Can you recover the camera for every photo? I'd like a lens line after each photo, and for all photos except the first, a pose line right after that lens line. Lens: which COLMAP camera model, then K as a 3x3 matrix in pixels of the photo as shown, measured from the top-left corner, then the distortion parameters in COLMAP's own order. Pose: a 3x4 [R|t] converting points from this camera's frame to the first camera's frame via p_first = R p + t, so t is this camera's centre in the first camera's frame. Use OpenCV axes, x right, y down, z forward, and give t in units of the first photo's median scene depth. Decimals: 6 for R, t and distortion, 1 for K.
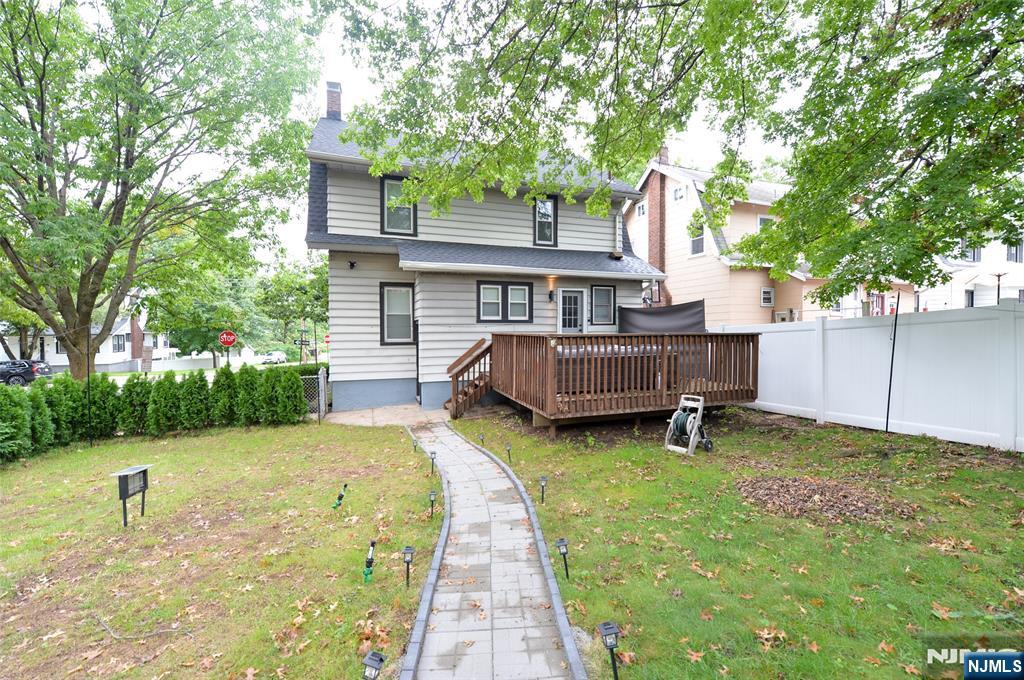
lens RADIAL K [[415.0, 0, 513.4], [0, 415.0, 332.0], [0, 0, 1]] dist [-0.000122, -0.000099]
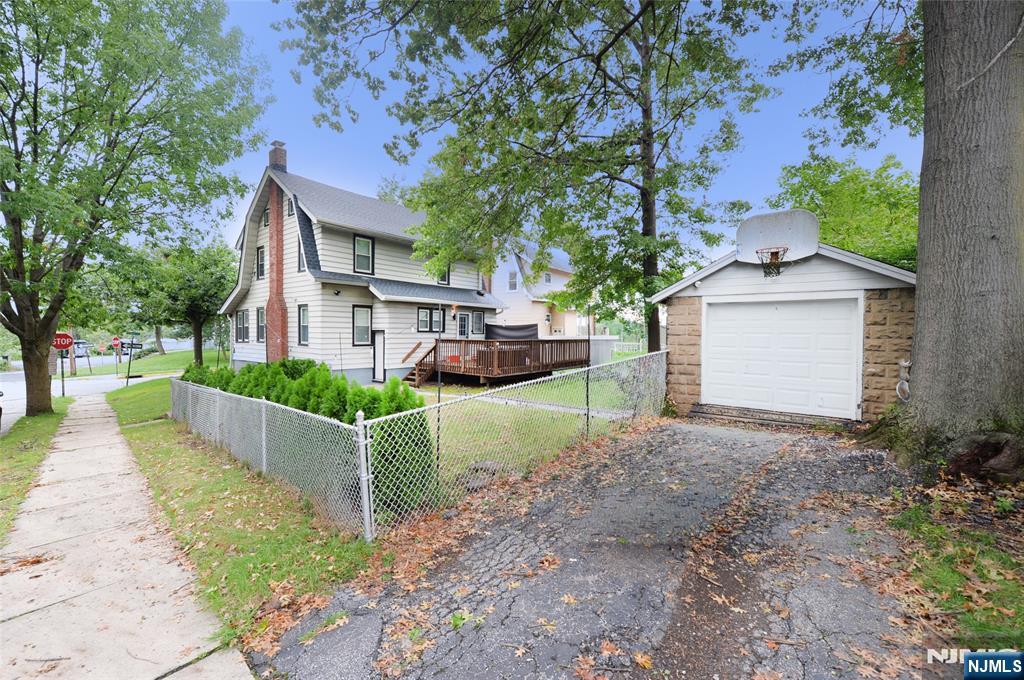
lens RADIAL K [[415.0, 0, 513.4], [0, 415.0, 332.0], [0, 0, 1]] dist [-0.000122, -0.000099]
pose [[0.852998, 0.013593, 0.521738, -0.593751], [-0.009554, 0.999900, -0.010430, -0.009613], [-0.521827, 0.003912, 0.853042, -0.580835]]
